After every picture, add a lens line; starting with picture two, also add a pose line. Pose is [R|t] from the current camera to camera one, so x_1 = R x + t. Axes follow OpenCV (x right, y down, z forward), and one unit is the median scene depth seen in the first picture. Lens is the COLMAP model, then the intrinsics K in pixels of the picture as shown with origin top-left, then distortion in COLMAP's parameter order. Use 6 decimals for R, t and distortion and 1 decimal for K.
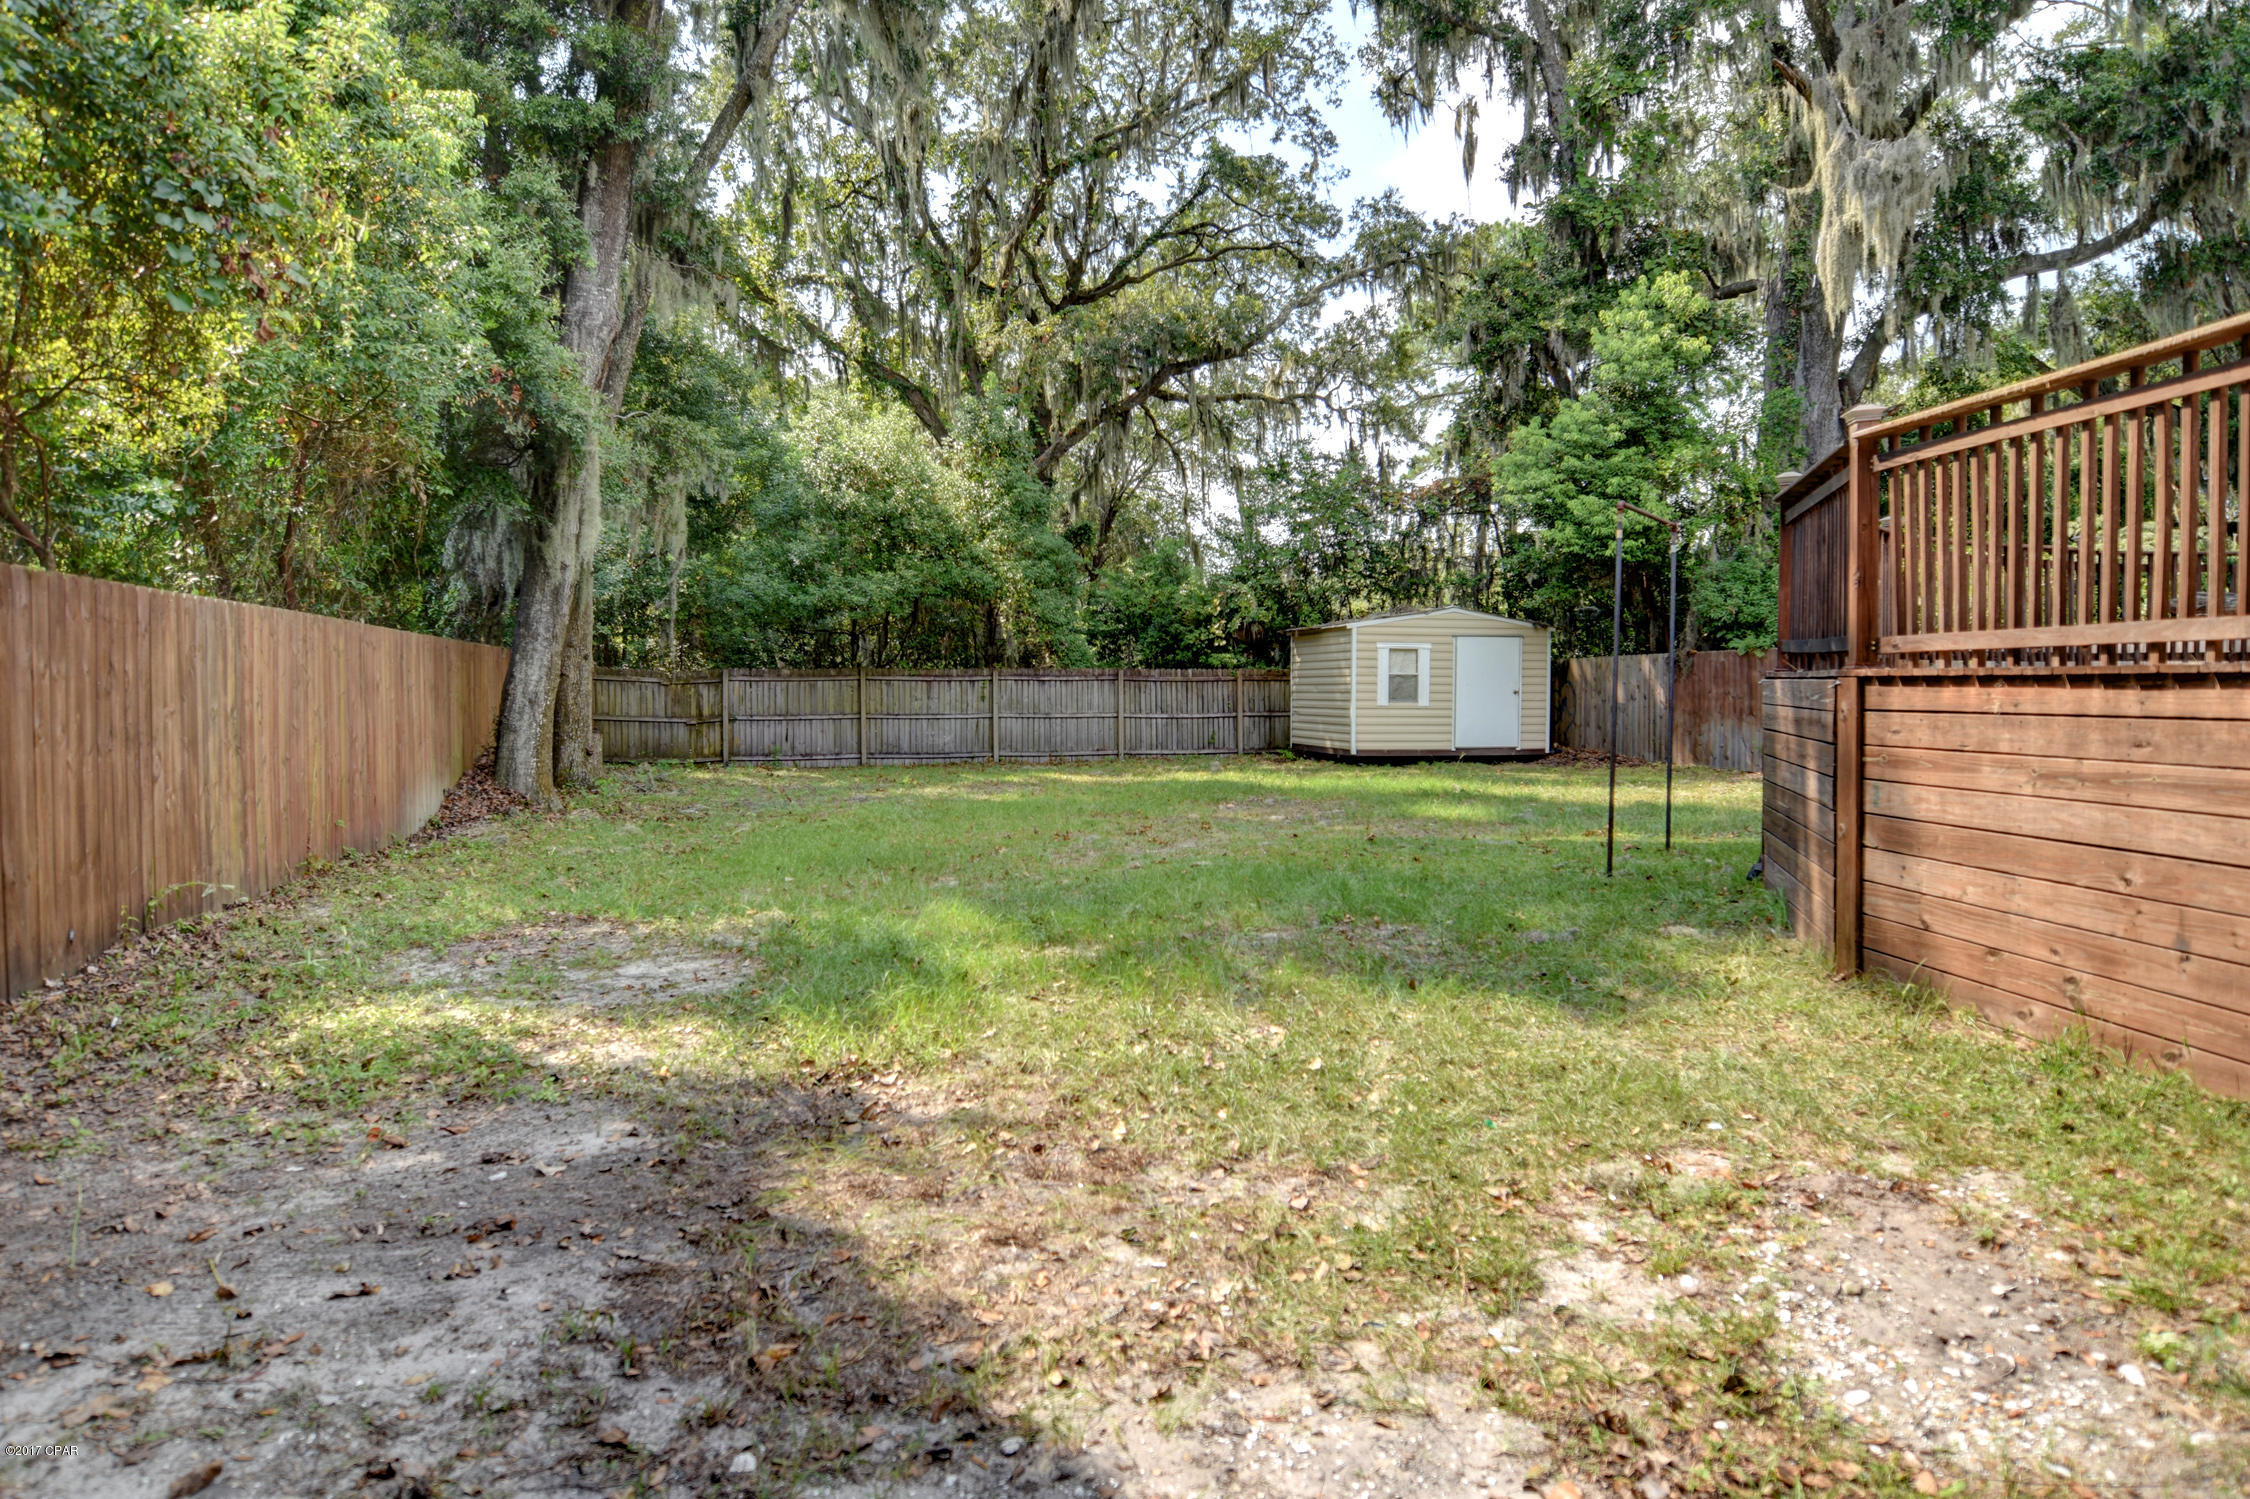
lens RADIAL K [[1370.7, 0, 1134.9], [0, 1370.7, 730.1], [0, 0, 1]] dist [-0.012380, -0.005740]
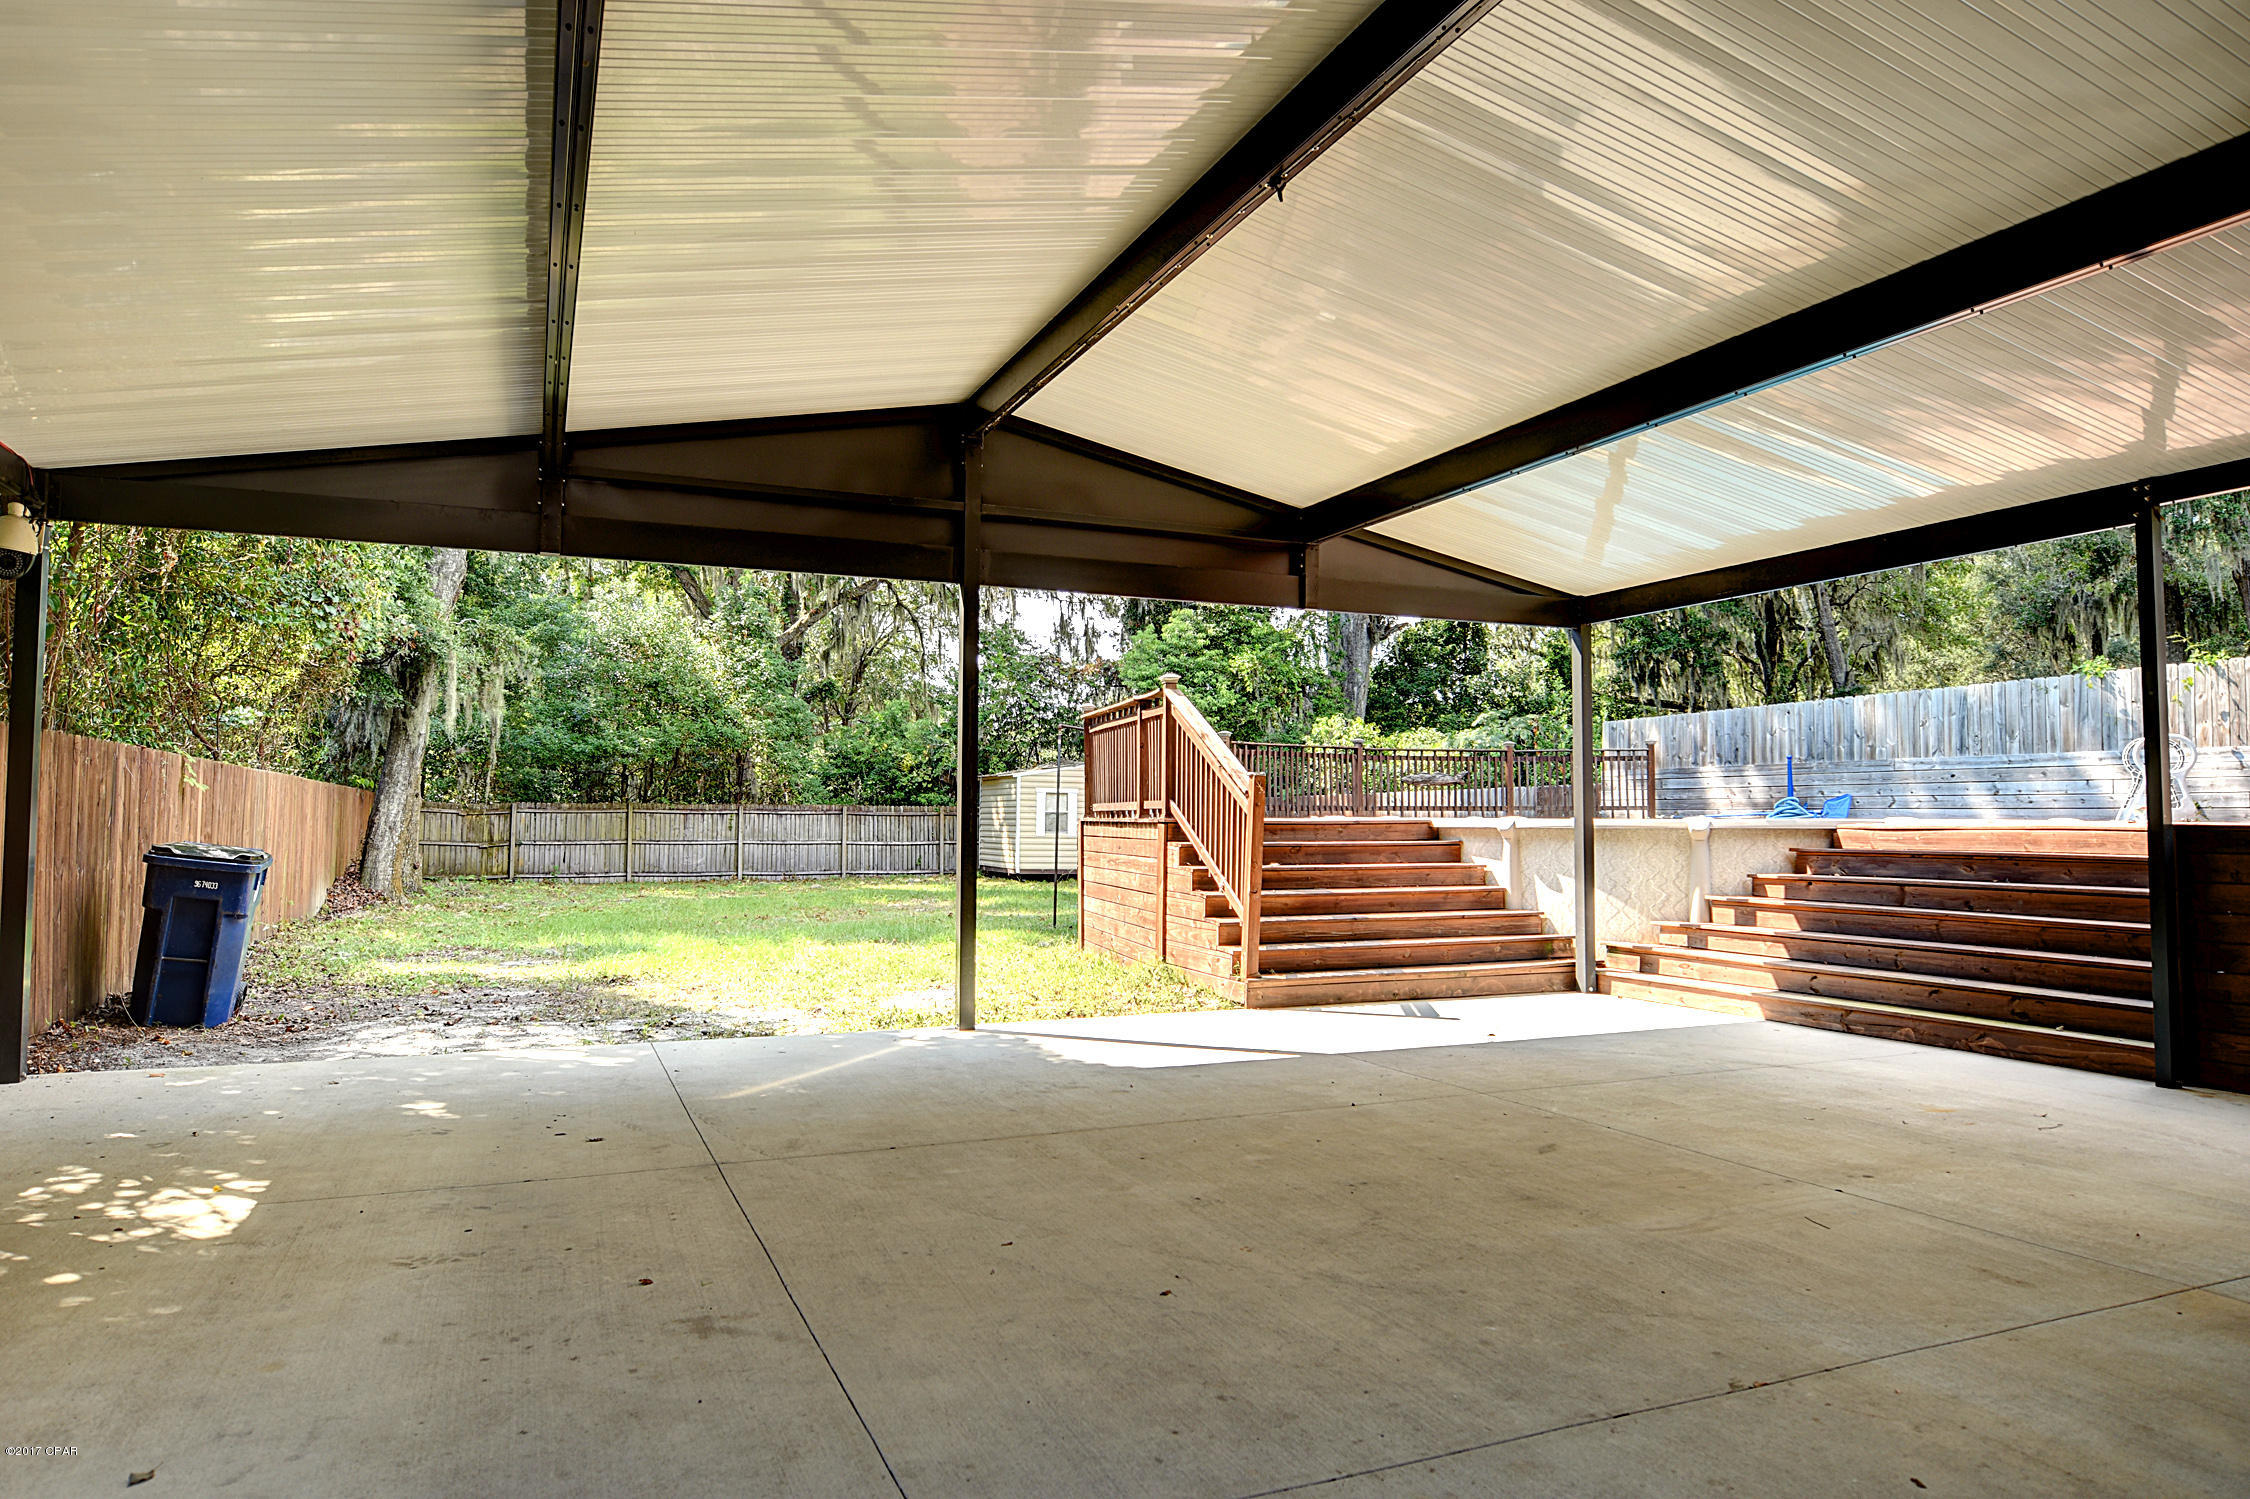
lens RADIAL K [[1370.7, 0, 1128.0], [0, 1370.7, 740.5], [0, 0, 1]] dist [-0.012380, -0.005740]
pose [[0.988193, 0.015929, 0.152383, 0.055833], [-0.002408, 0.996073, -0.088507, 0.006666], [-0.153195, 0.087095, 0.984350, -0.289024]]
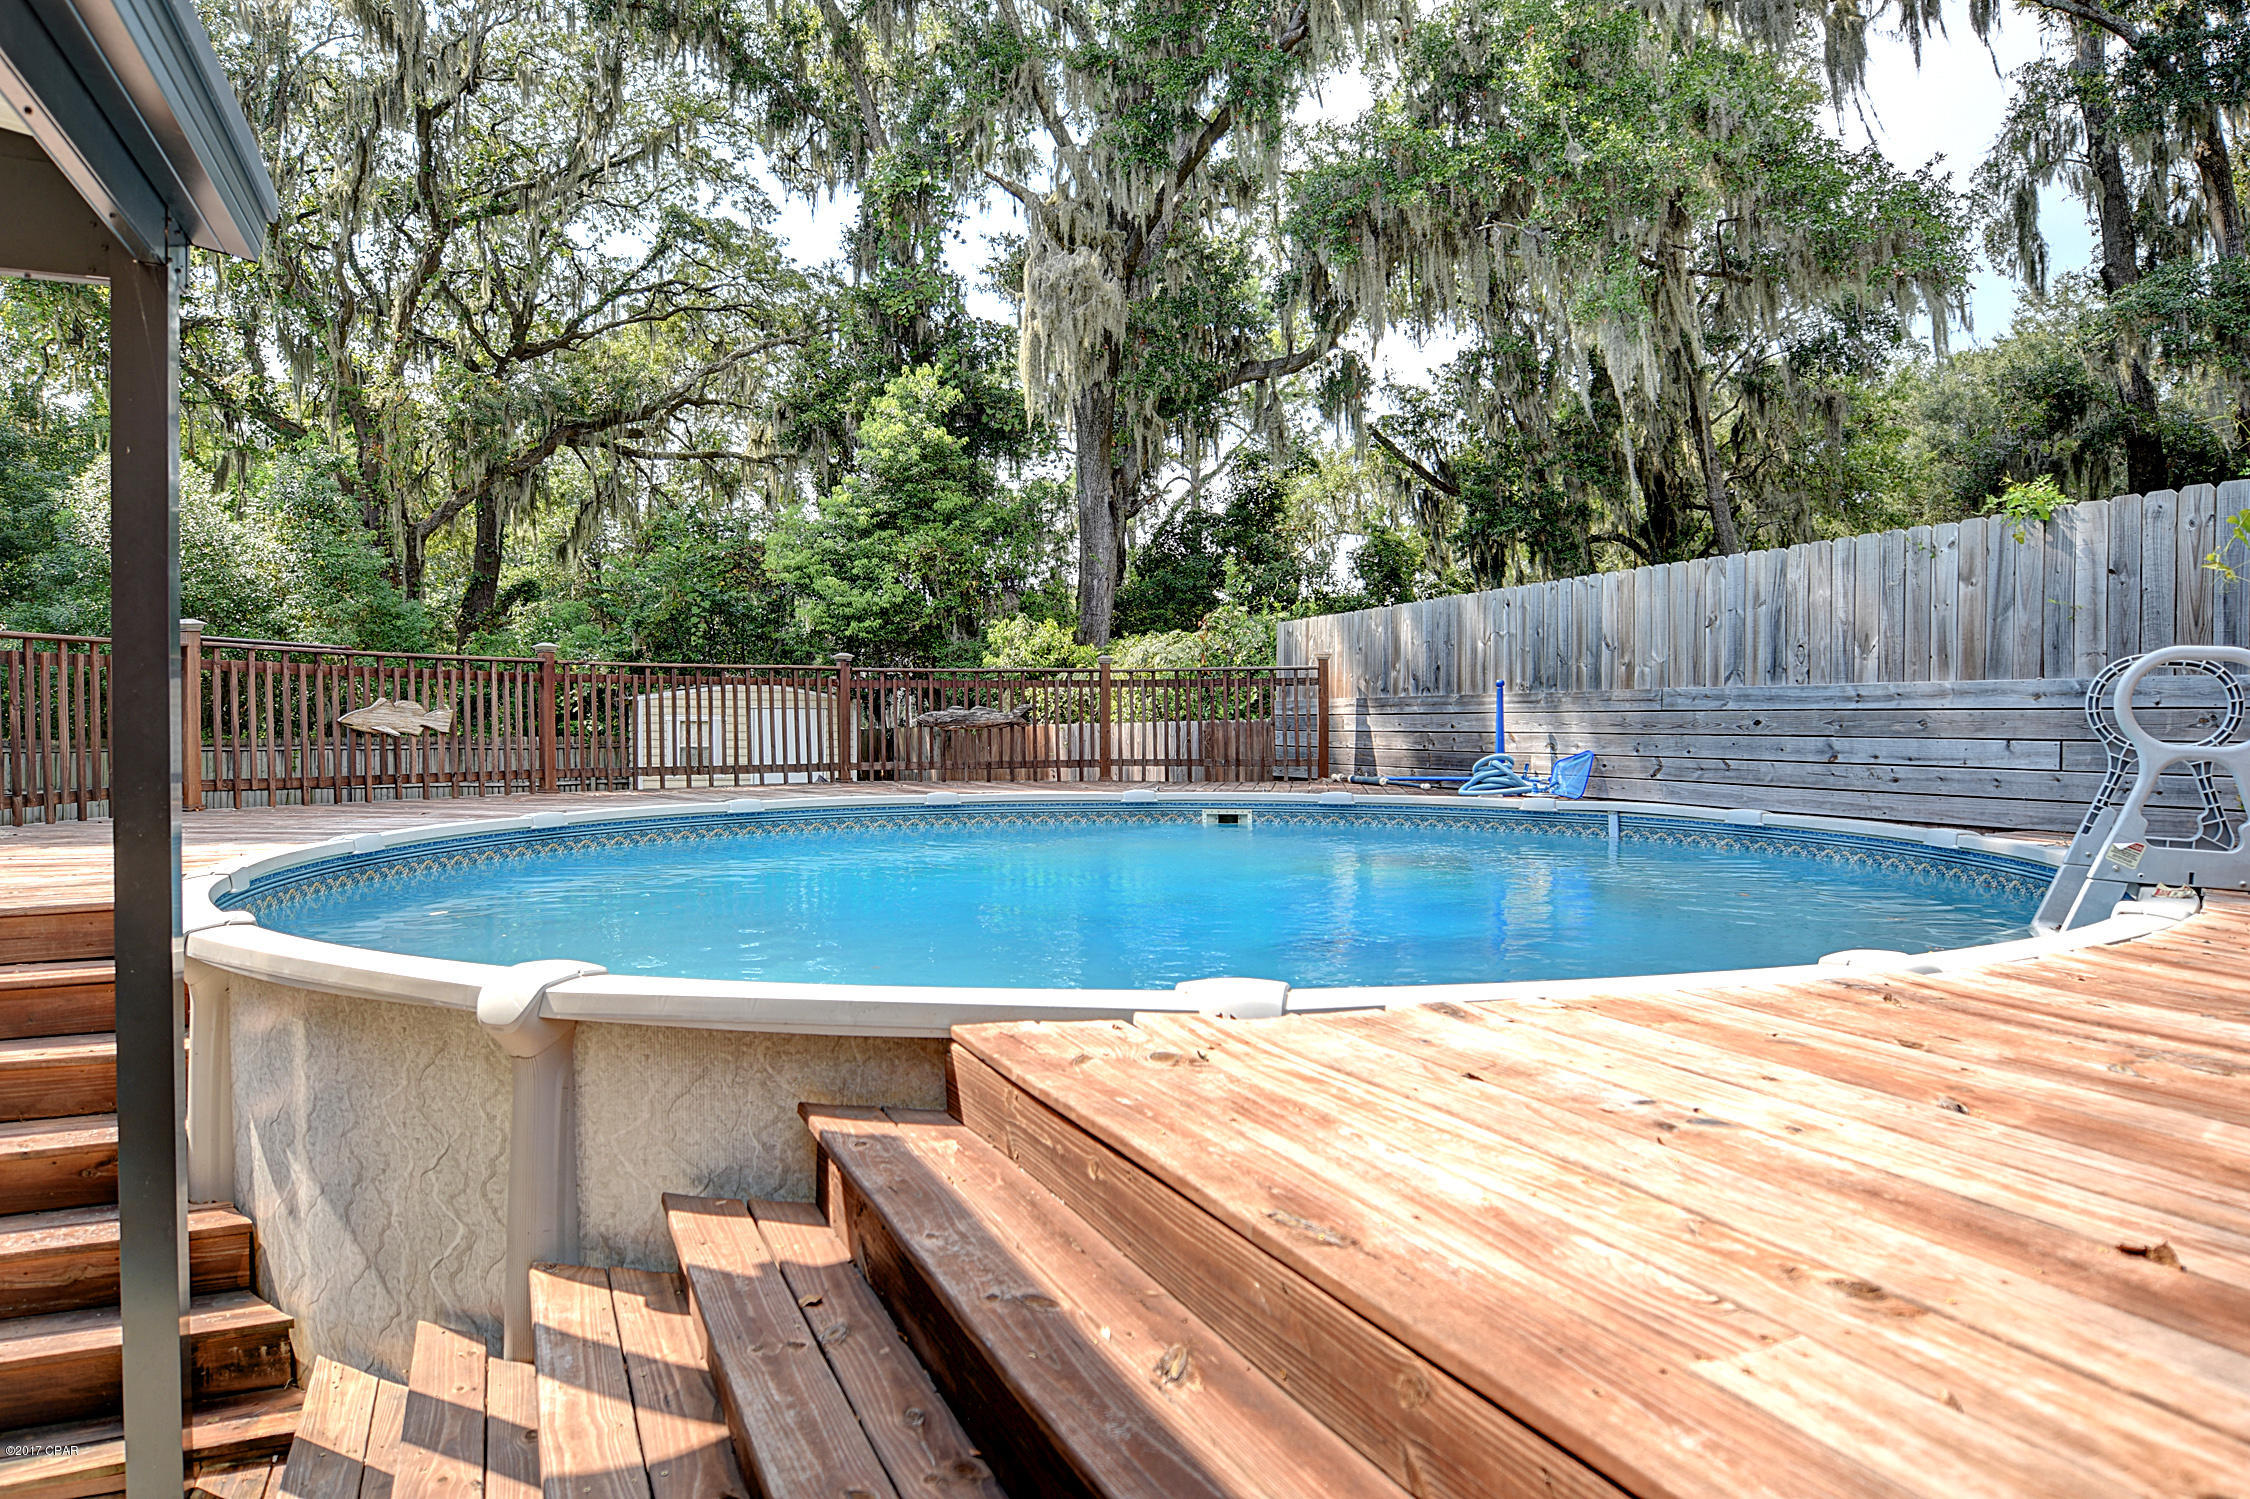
lens RADIAL K [[1370.7, 0, 1130.0], [0, 1370.7, 732.5], [0, 0, 1]] dist [-0.012380, -0.005740]
pose [[0.984610, -0.002414, 0.174749, 0.302941], [0.006894, 0.999663, -0.025029, -0.021879], [-0.174630, 0.025848, 0.984295, -0.042318]]
